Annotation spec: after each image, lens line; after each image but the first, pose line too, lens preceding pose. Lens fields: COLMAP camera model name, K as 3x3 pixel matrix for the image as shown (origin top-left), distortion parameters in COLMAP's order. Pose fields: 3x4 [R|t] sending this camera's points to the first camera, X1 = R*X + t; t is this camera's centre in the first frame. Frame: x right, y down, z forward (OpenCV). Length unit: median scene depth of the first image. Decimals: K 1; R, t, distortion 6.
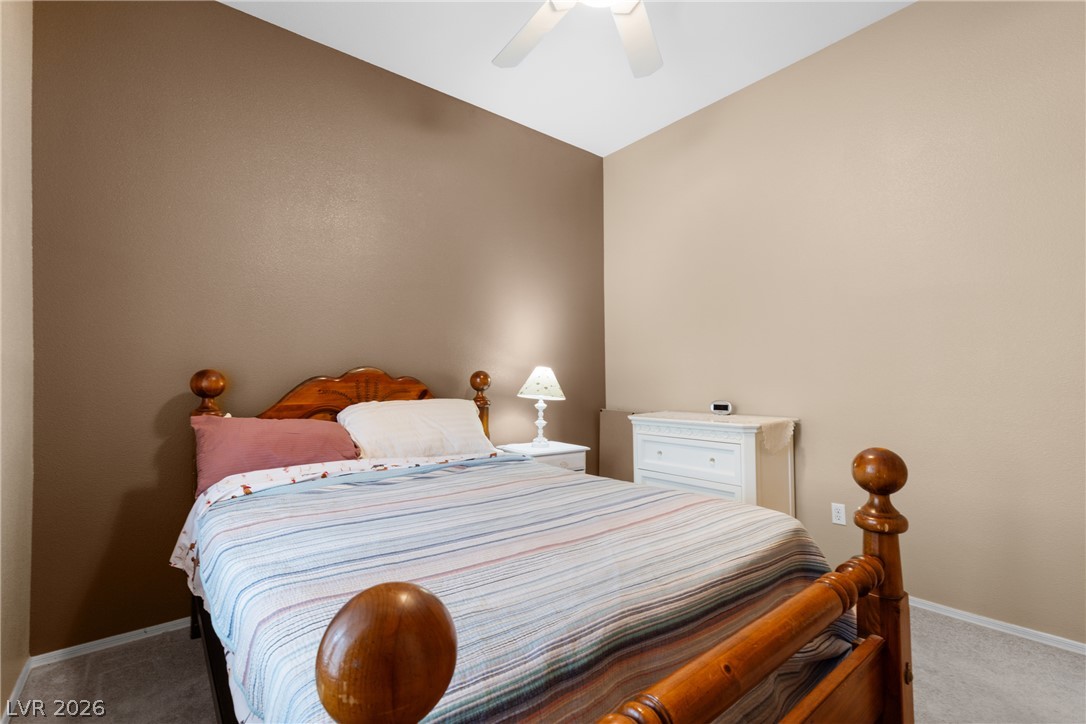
lens RADIAL K [[490.8, 0, 549.7], [0, 490.8, 366.6], [0, 0, 1]] dist [0.006050, -0.000747]
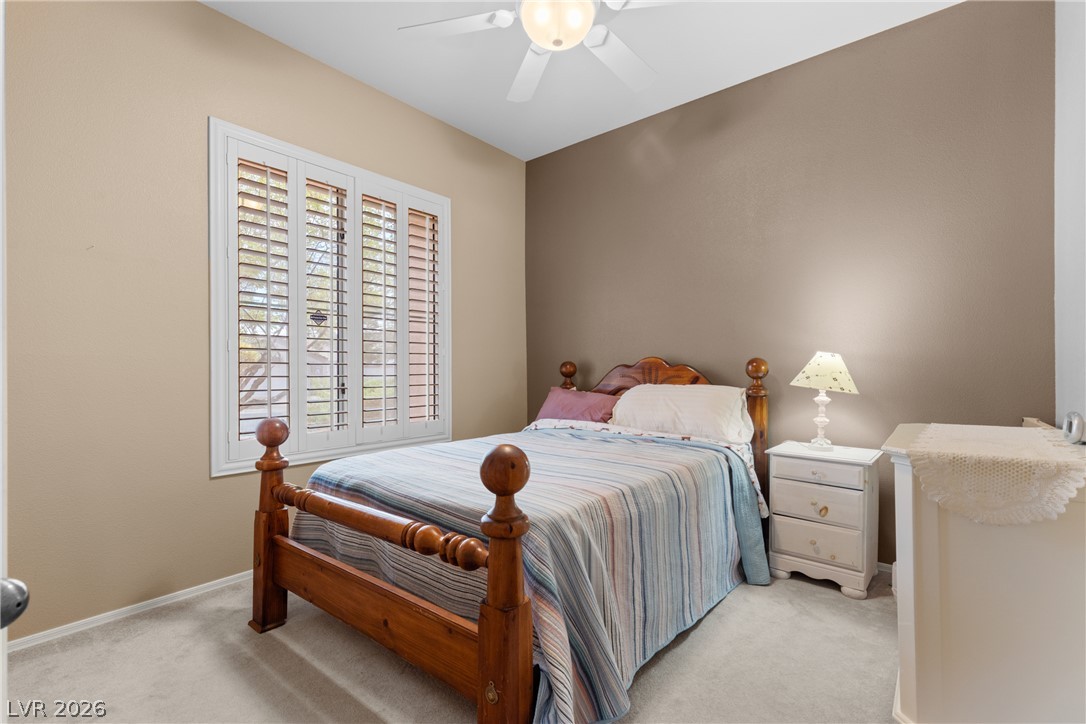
lens RADIAL K [[490.8, 0, 549.7], [0, 490.8, 366.6], [0, 0, 1]] dist [0.006050, -0.000747]
pose [[0.204883, 0.000174, -0.978786, 0.844510], [0.027502, 0.999604, 0.005935, 0.010090], [0.978400, -0.028134, 0.204797, 0.483101]]
